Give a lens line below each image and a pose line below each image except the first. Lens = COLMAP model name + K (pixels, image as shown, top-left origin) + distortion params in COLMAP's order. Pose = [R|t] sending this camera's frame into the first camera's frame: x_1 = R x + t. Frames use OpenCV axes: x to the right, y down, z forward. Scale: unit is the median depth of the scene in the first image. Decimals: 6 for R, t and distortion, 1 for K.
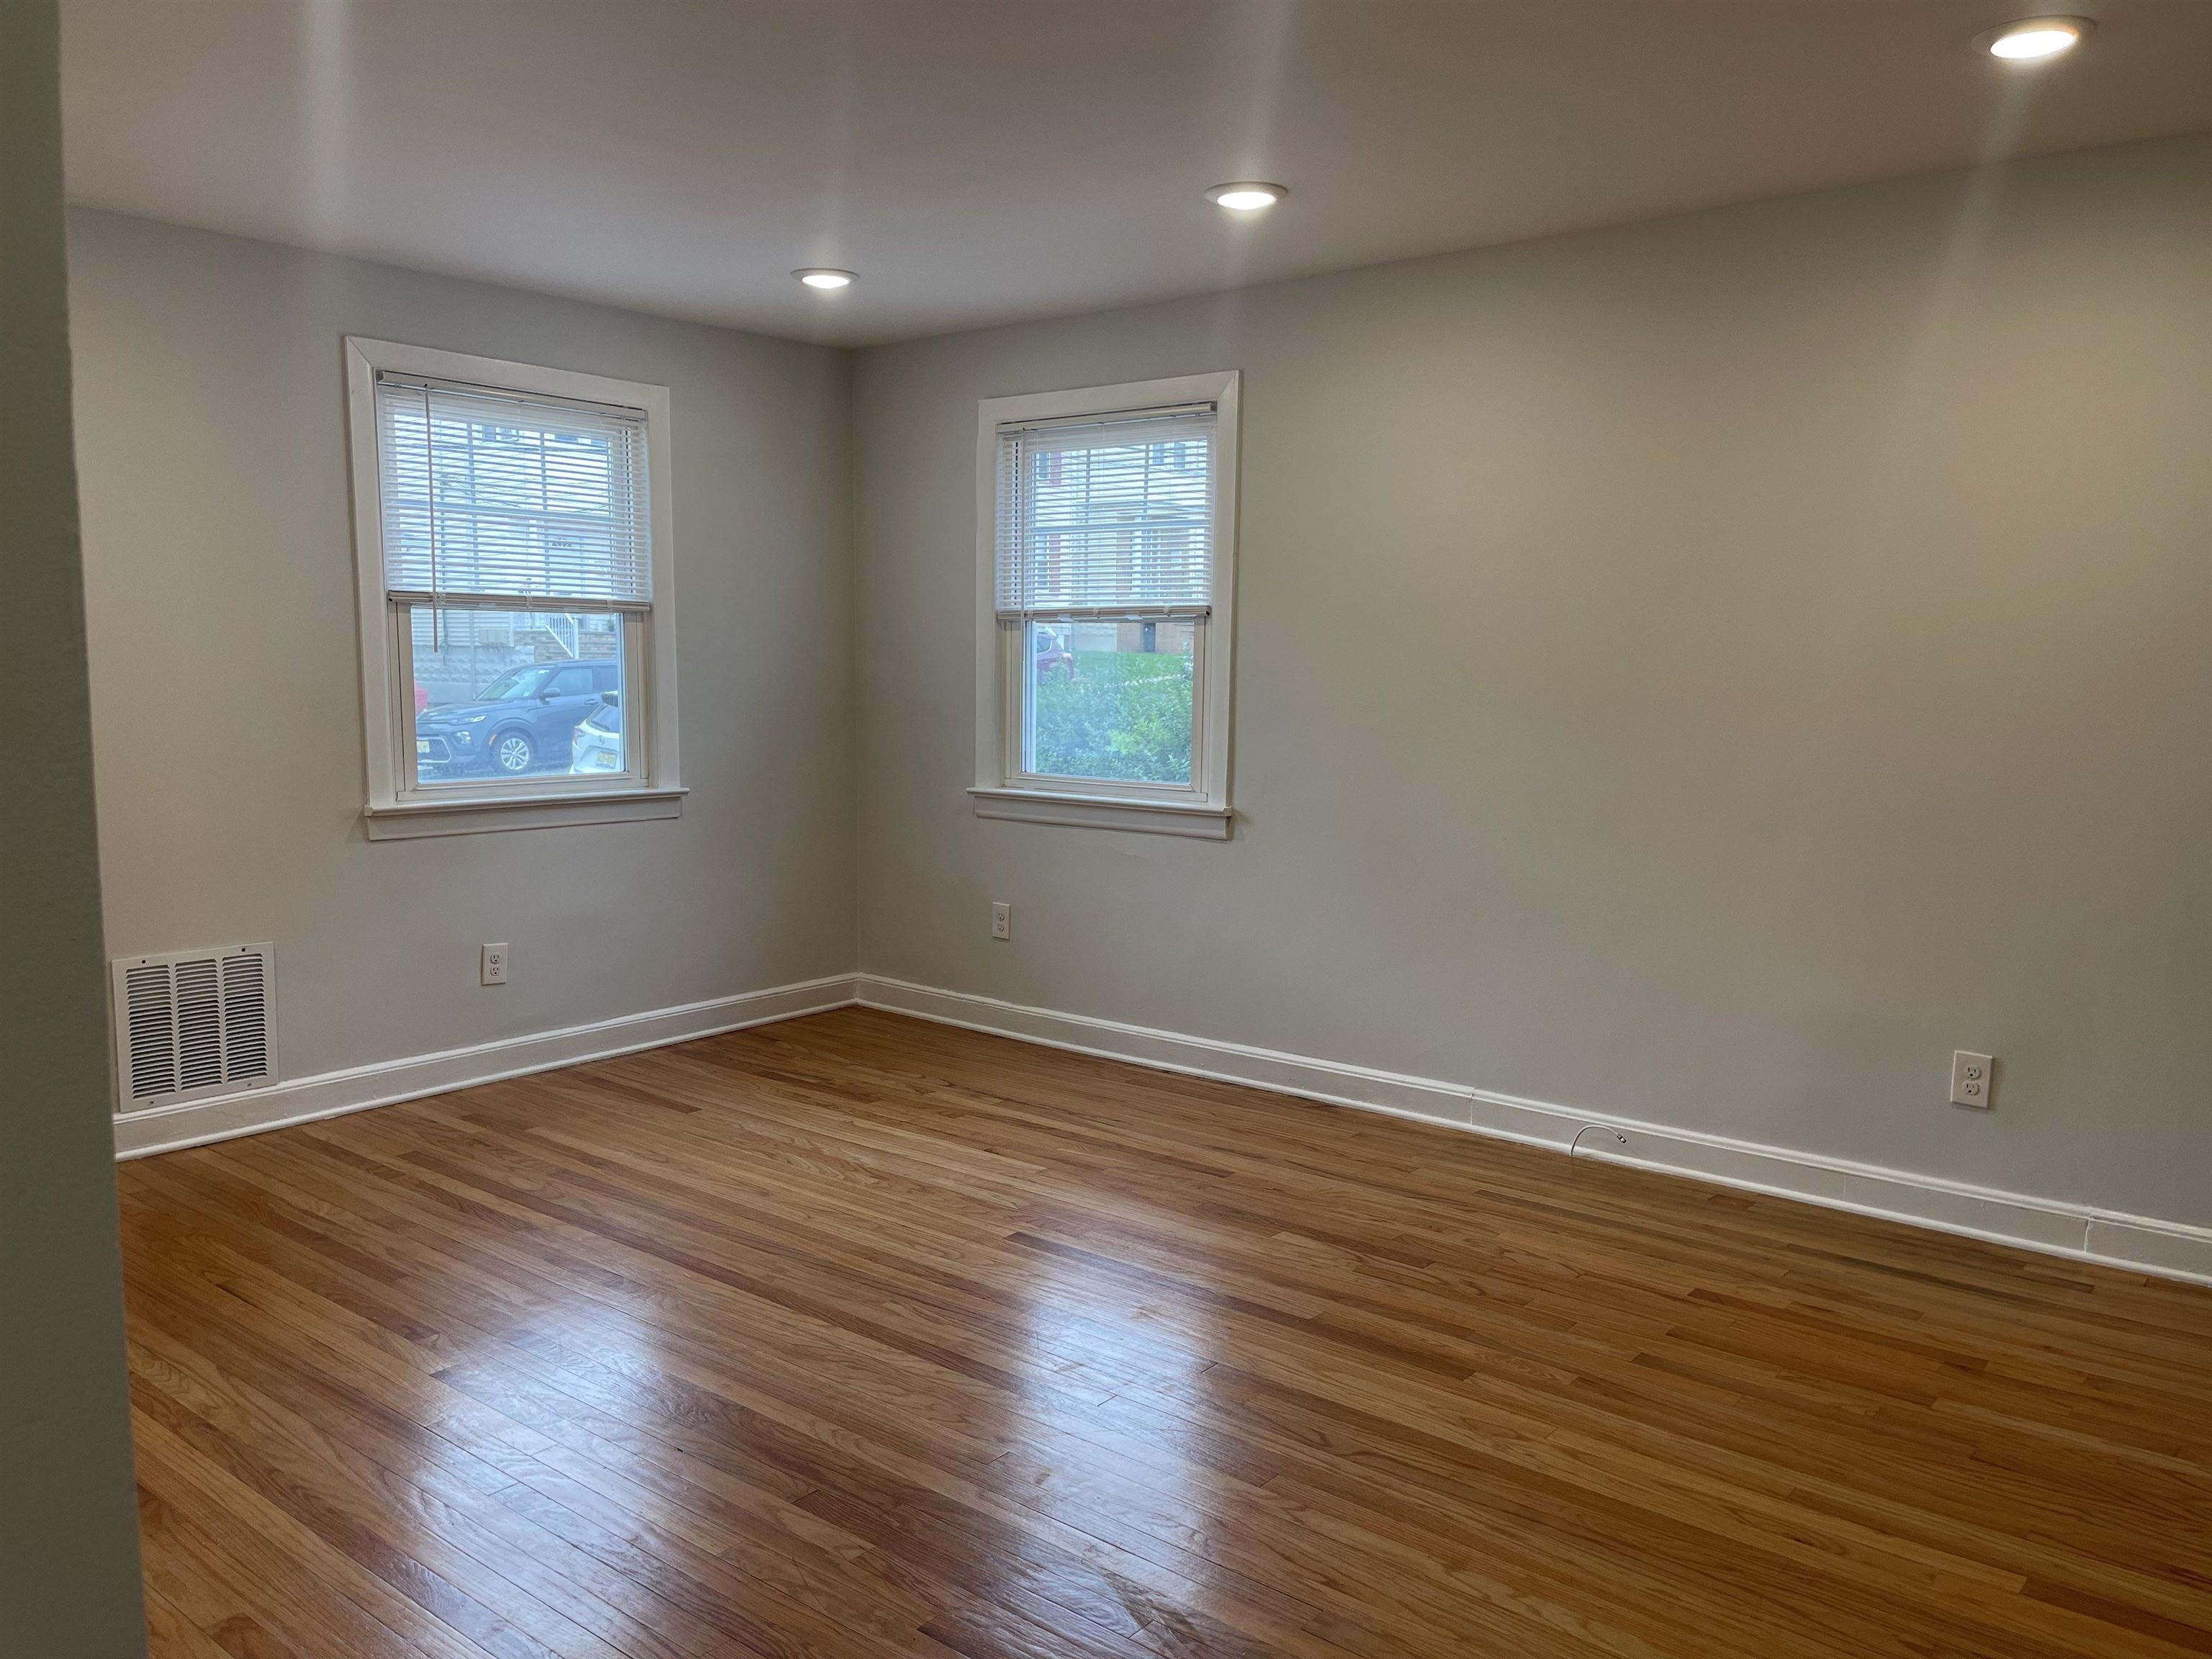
lens RADIAL K [[1679.2, 0, 1098.0], [0, 1679.2, 823.2], [0, 0, 1]] dist [0.068825, -0.083052]
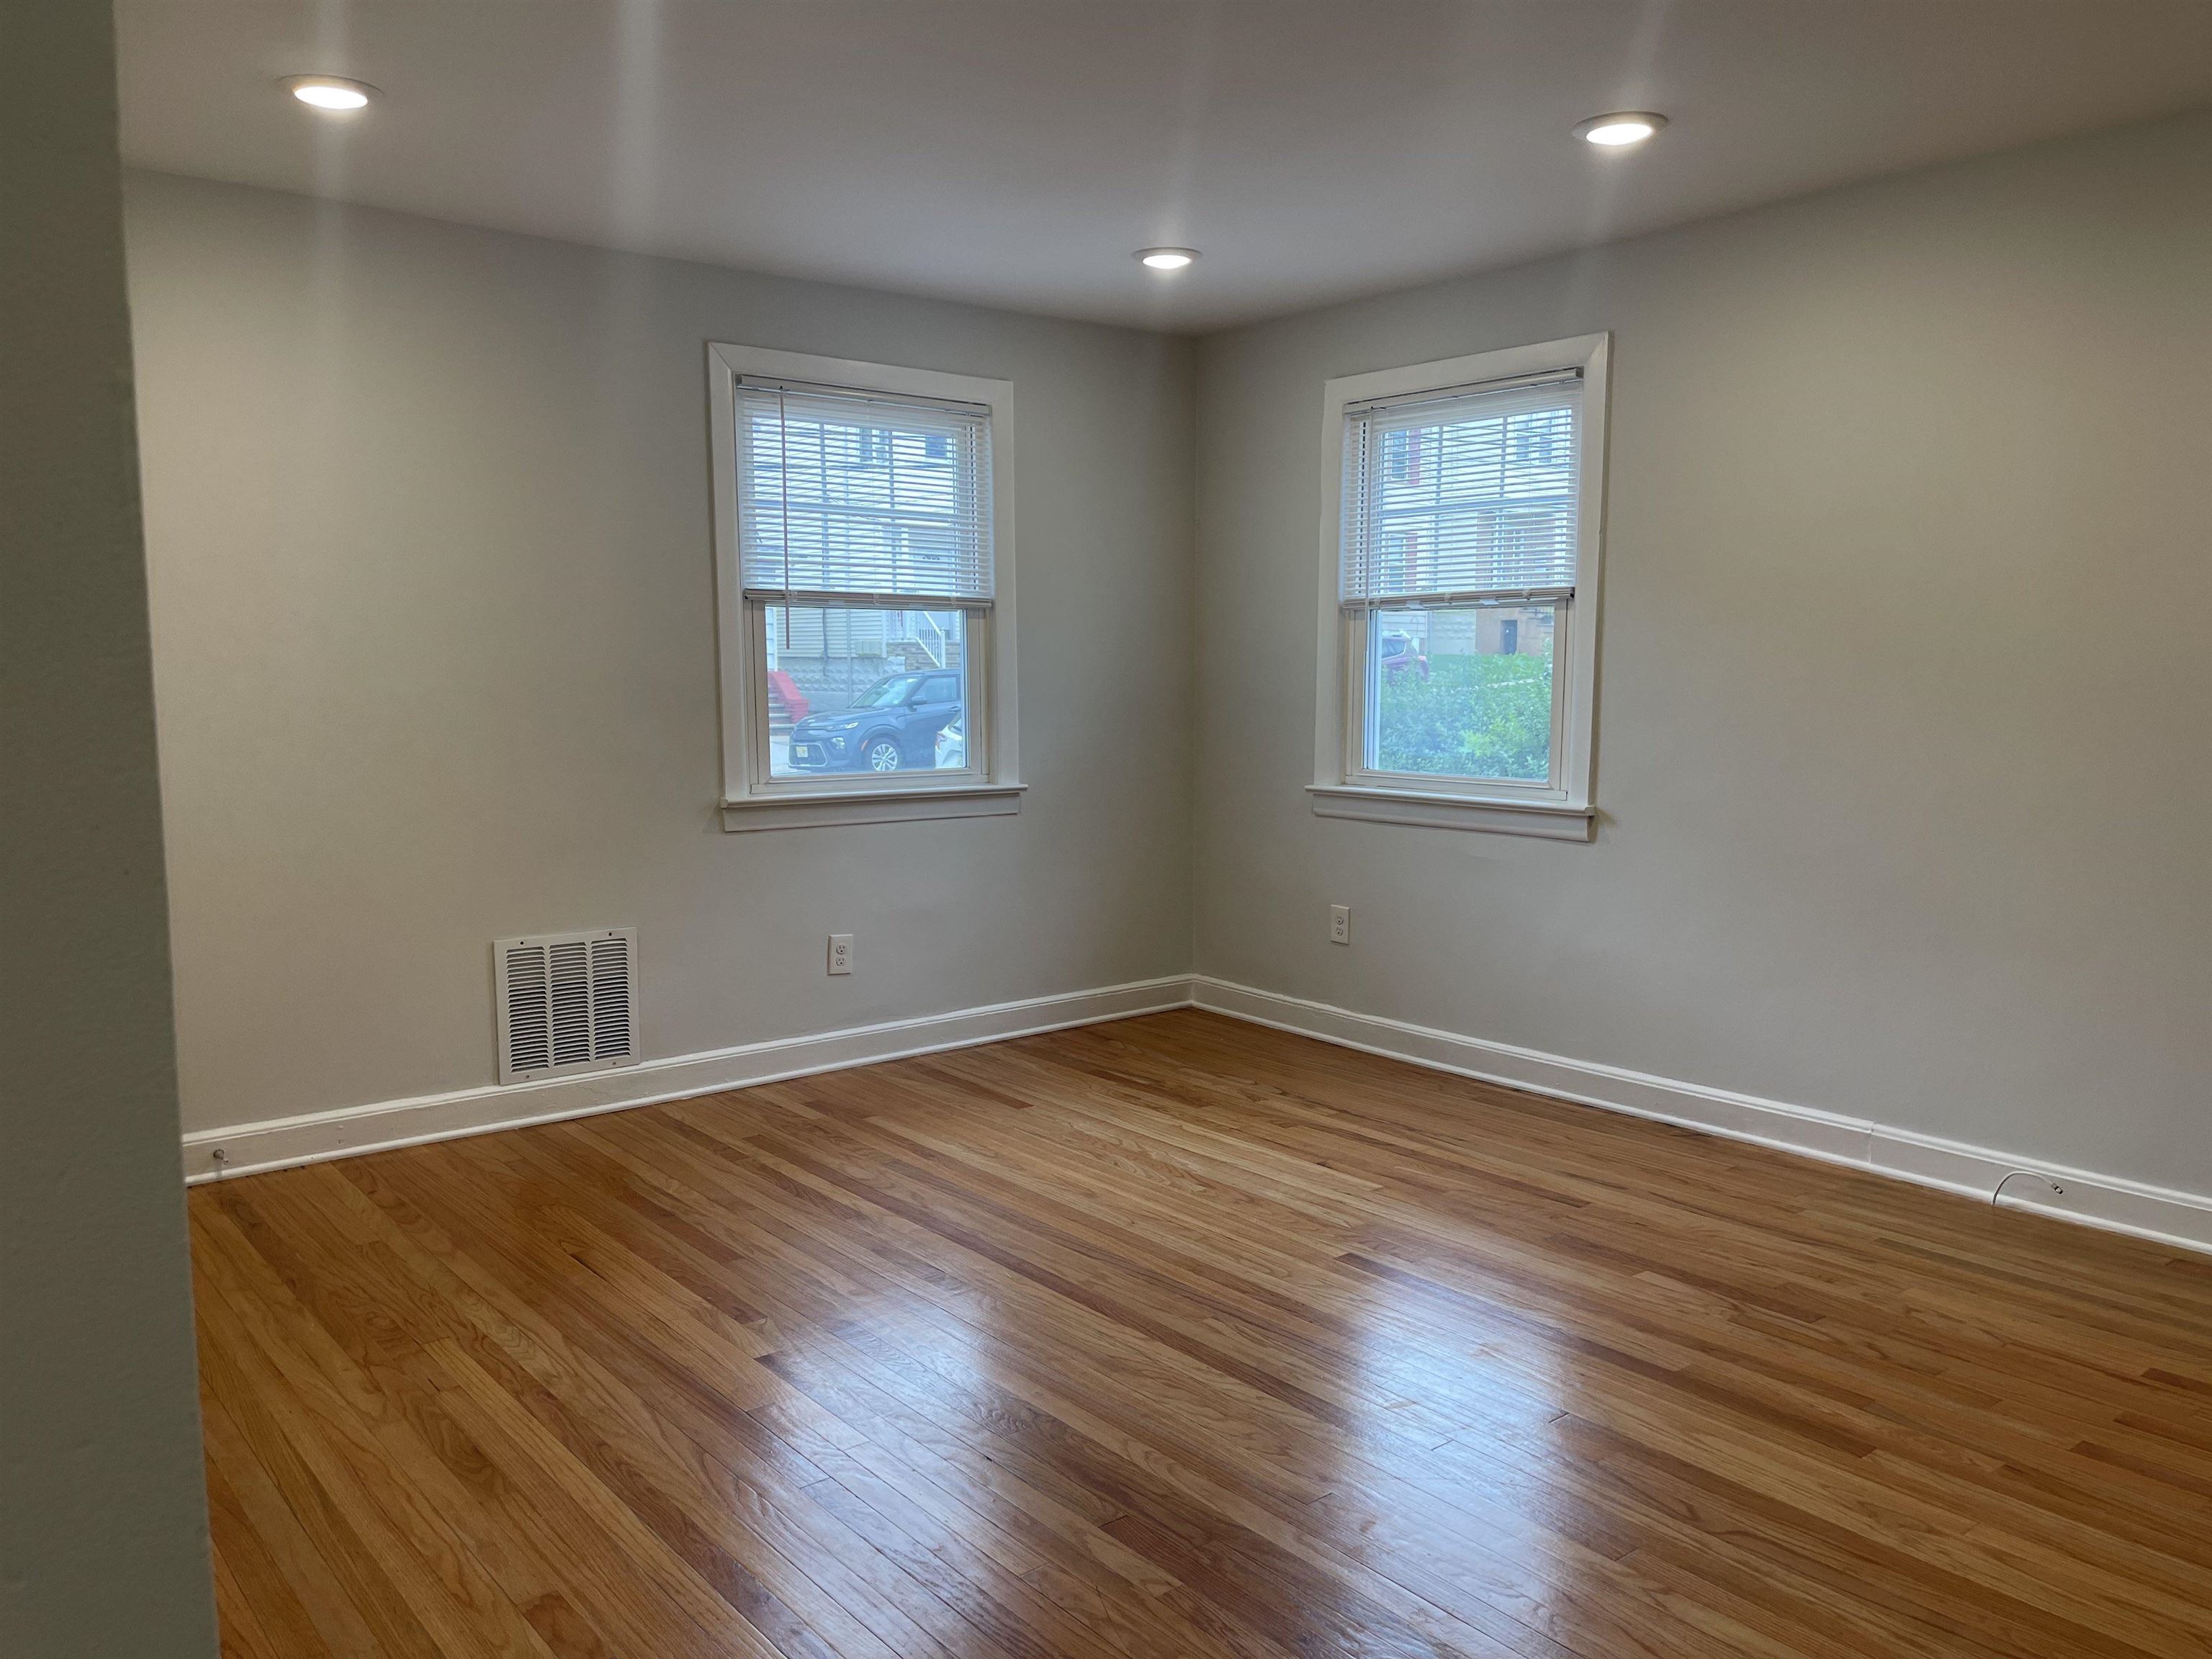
lens RADIAL K [[1676.3, 0, 1110.8], [0, 1676.3, 835.6], [0, 0, 1]] dist [0.075167, -0.089586]
pose [[0.979700, 0.011276, -0.200154, 0.007767], [-0.010759, 0.999935, 0.003669, 0.008565], [0.200182, -0.001441, 0.979758, 0.055990]]
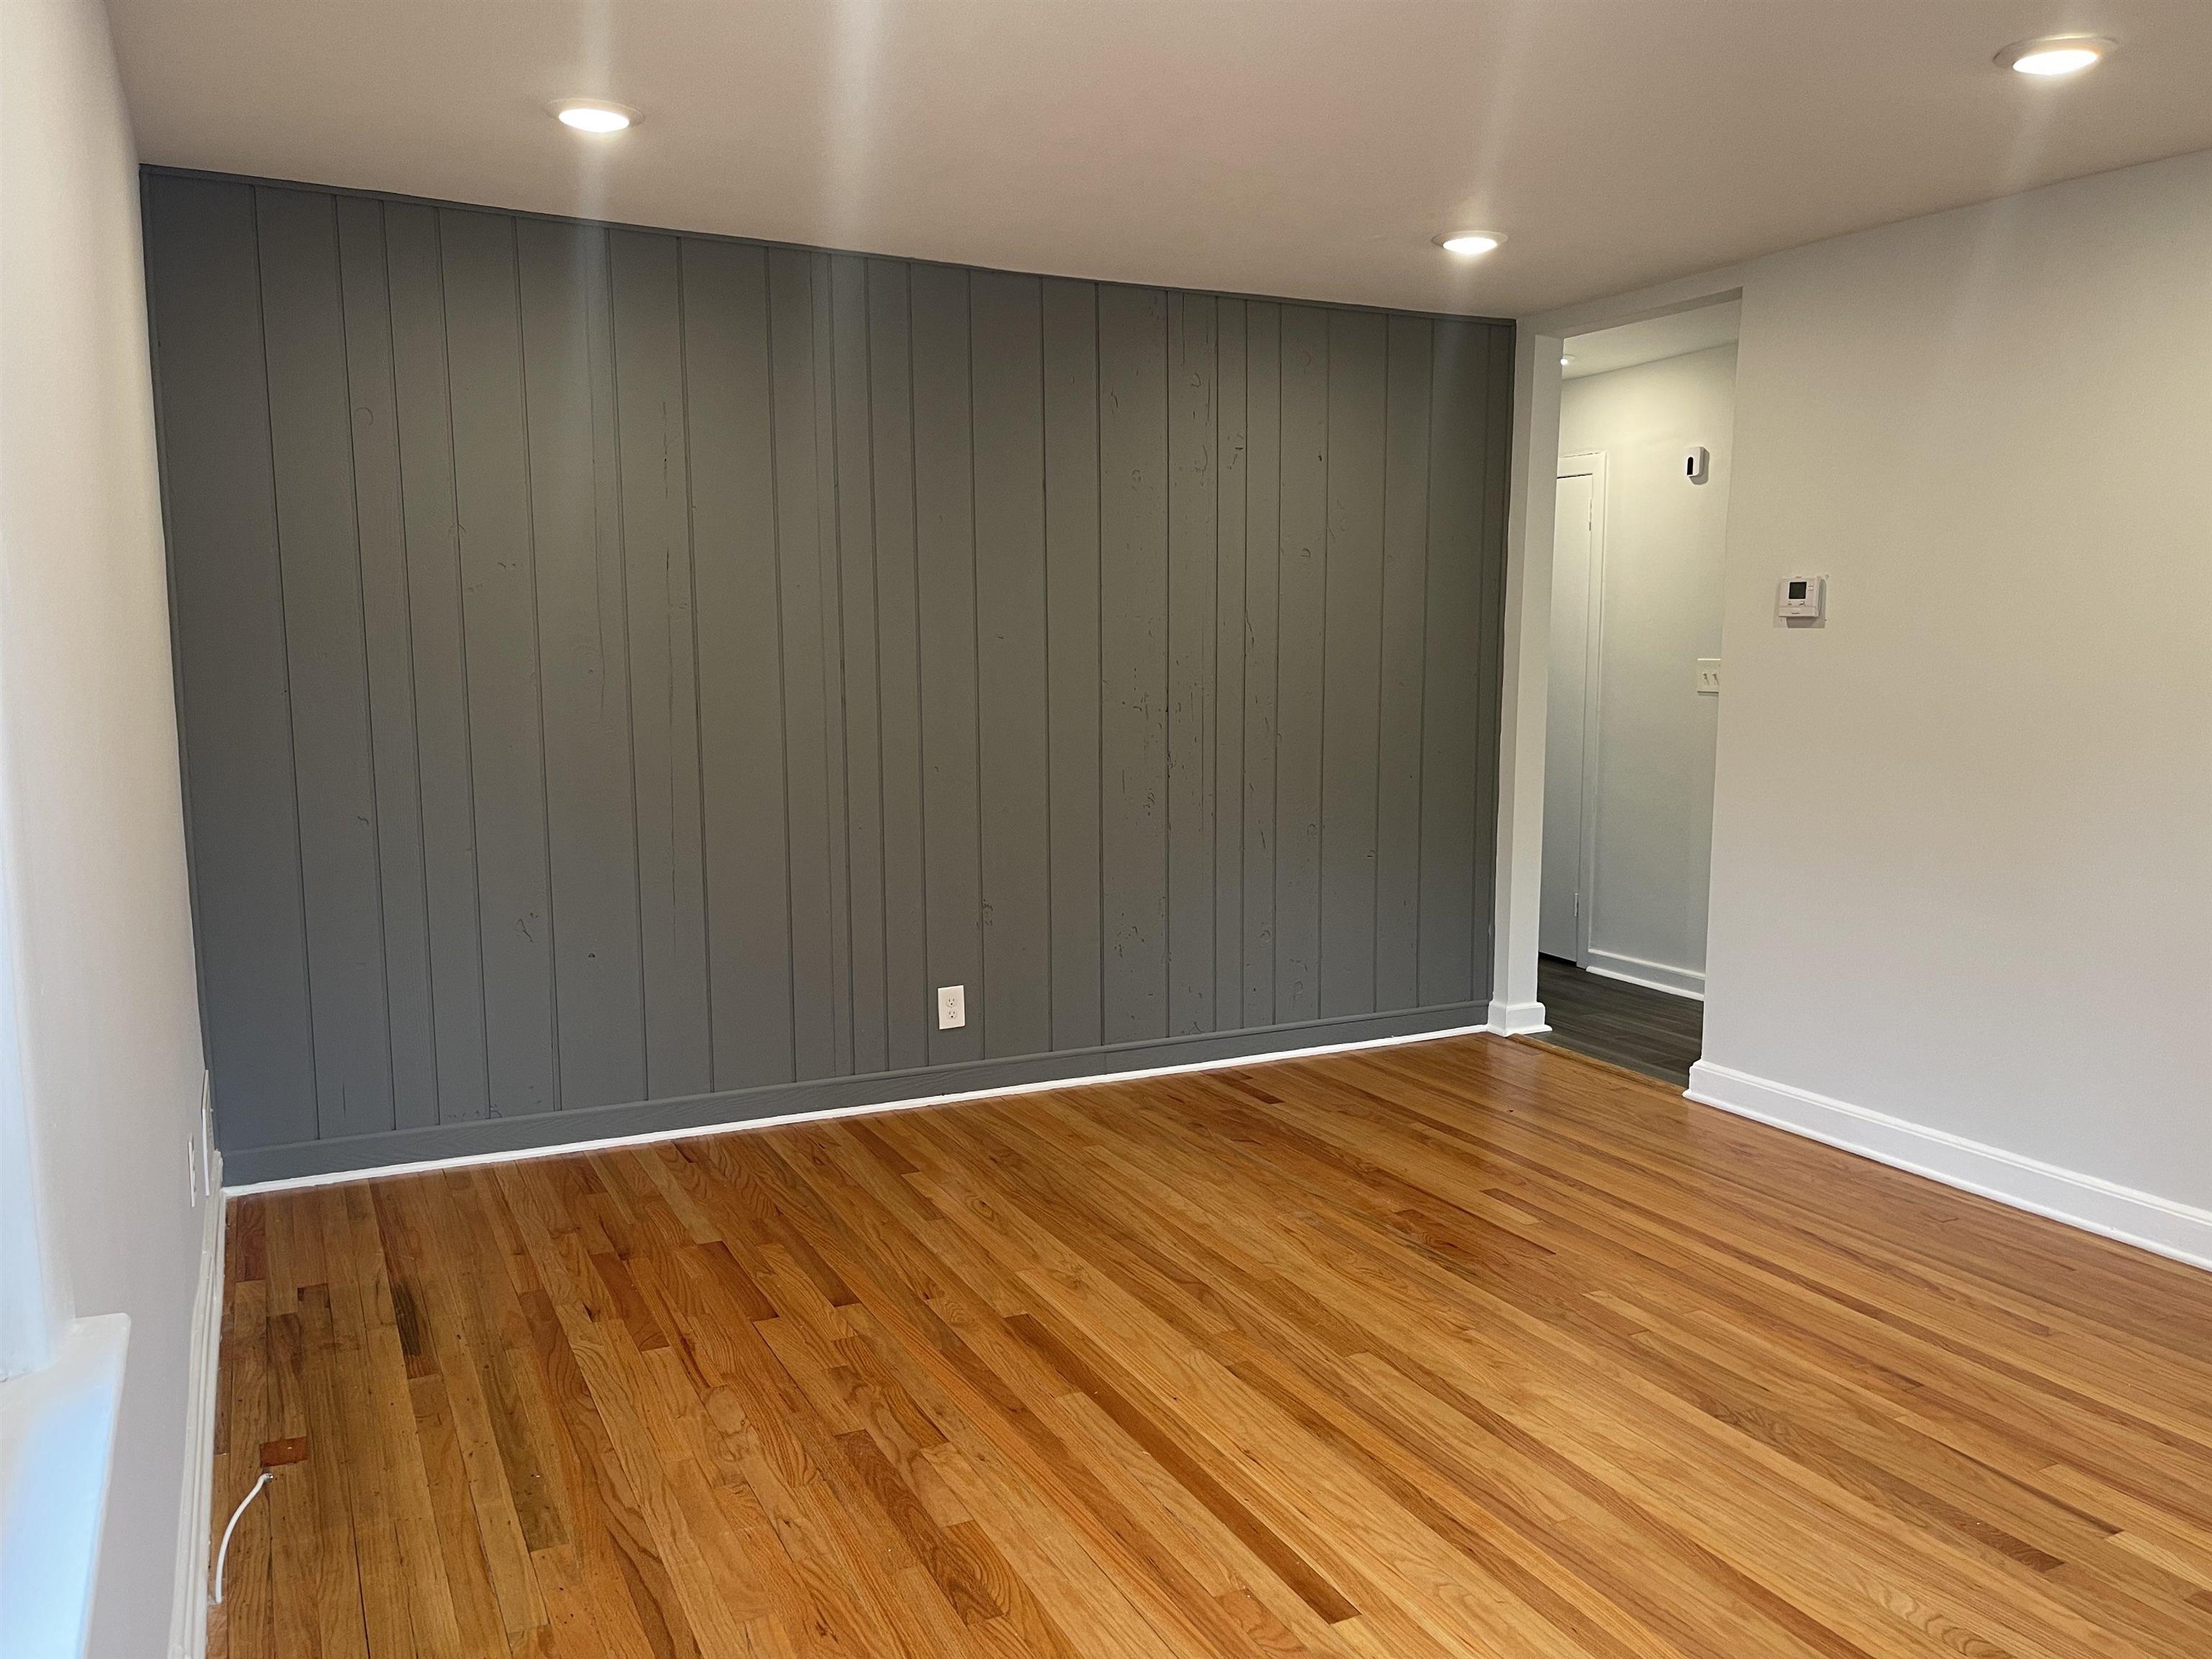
lens RADIAL K [[1670.5, 0, 1105.2], [0, 1670.5, 835.3], [0, 0, 1]] dist [0.066985, -0.084142]
pose [[-0.915004, -0.057375, 0.399344, -0.210459], [0.032913, 0.975921, 0.215626, -0.175167], [-0.402100, 0.210442, -0.891084, 1.596633]]
